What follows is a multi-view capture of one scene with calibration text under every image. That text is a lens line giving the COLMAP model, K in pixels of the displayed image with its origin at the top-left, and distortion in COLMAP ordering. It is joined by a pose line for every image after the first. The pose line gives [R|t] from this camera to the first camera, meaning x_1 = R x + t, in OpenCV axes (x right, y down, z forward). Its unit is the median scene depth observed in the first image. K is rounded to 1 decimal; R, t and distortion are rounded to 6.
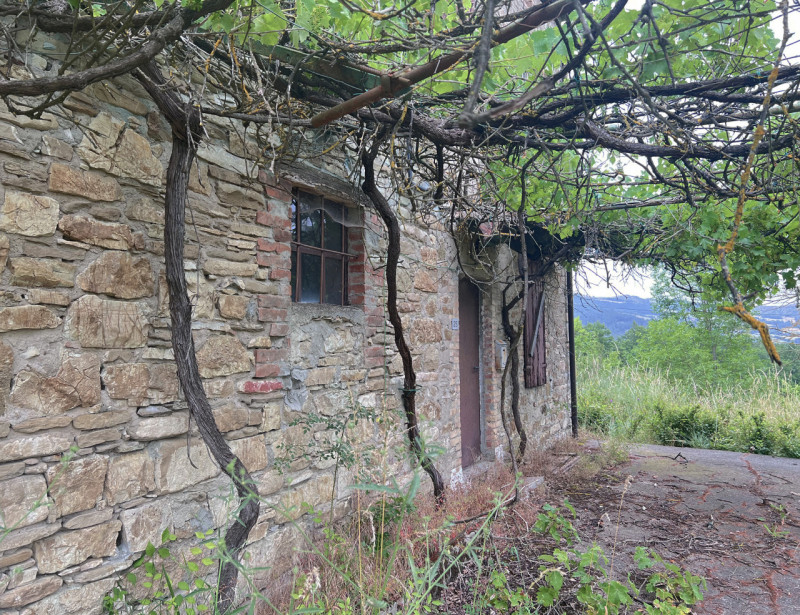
lens RADIAL K [[627.9, 0, 385.4], [0, 627.9, 303.9], [0, 0, 1]] dist [0.054542, -0.064619]
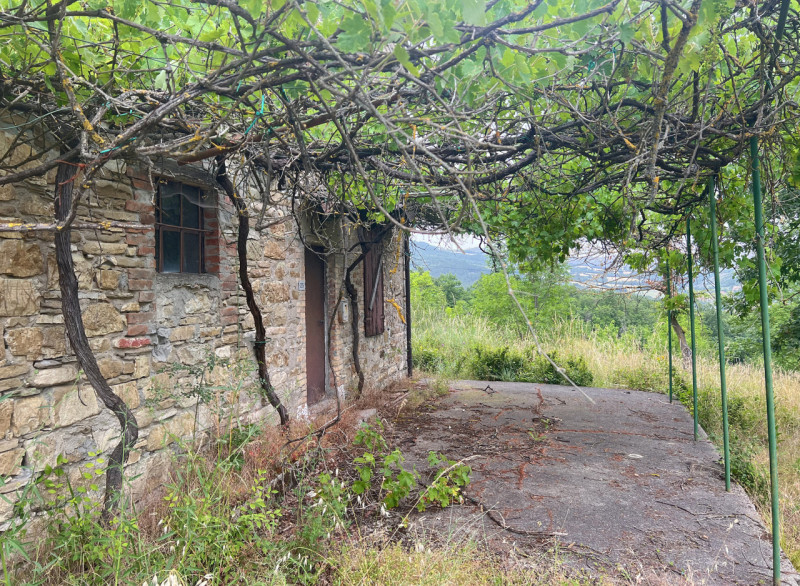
lens RADIAL K [[617.8, 0, 398.5], [0, 617.8, 295.4], [0, 0, 1]] dist [0.034538, -0.046219]
pose [[0.970868, -0.011463, 0.239341, 0.017489], [-0.003869, 0.997975, 0.063488, -0.037044], [-0.239584, -0.062565, 0.968858, -0.272704]]
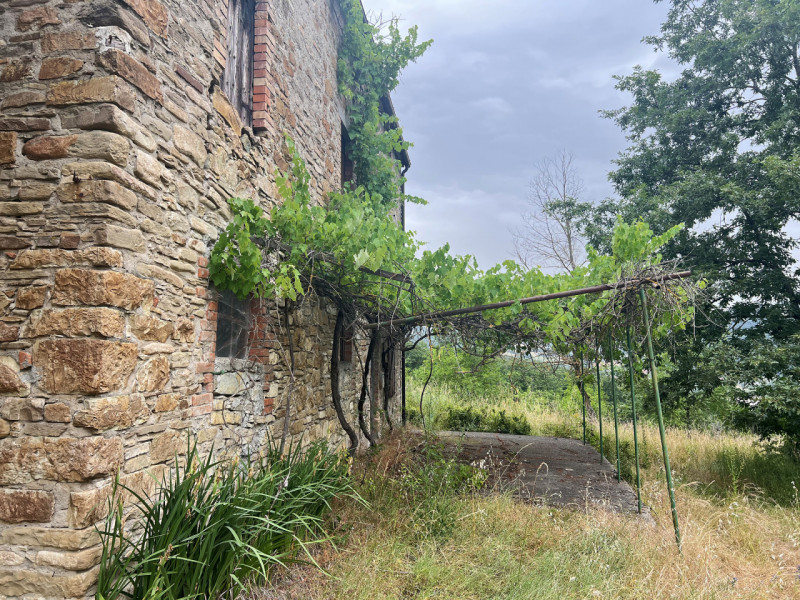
lens RADIAL K [[570.3, 0, 401.3], [0, 570.3, 302.5], [0, 0, 1]] dist [-0.001585, -0.005779]
pose [[0.934817, 0.042339, 0.352597, -0.676913], [-0.030503, 0.998771, -0.039059, -0.152698], [-0.353817, 0.025758, 0.934960, -1.066867]]
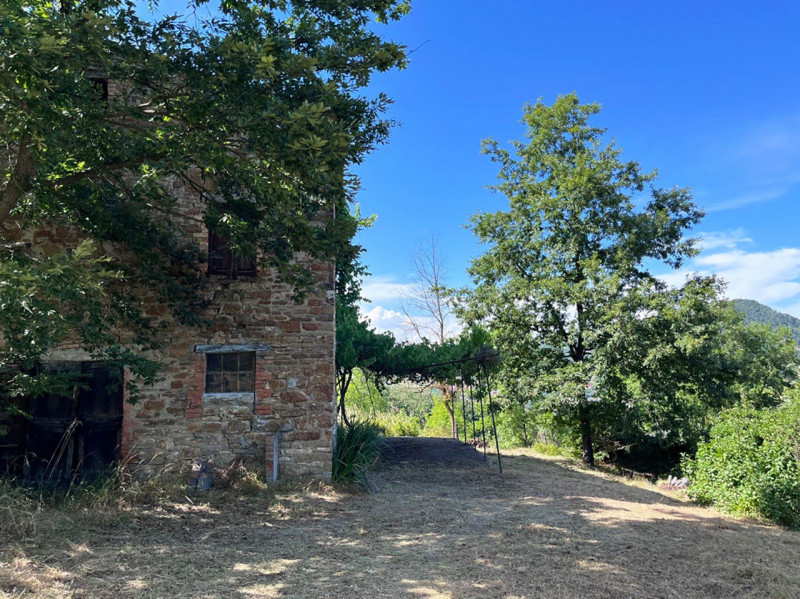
lens RADIAL K [[621.5, 0, 395.6], [0, 621.5, 301.7], [0, 0, 1]] dist [0.004738, -0.013888]
pose [[0.820129, 0.058478, 0.569183, -1.713521], [-0.011240, 0.996218, -0.086156, -0.224189], [-0.572068, 0.064261, 0.817685, -2.199921]]
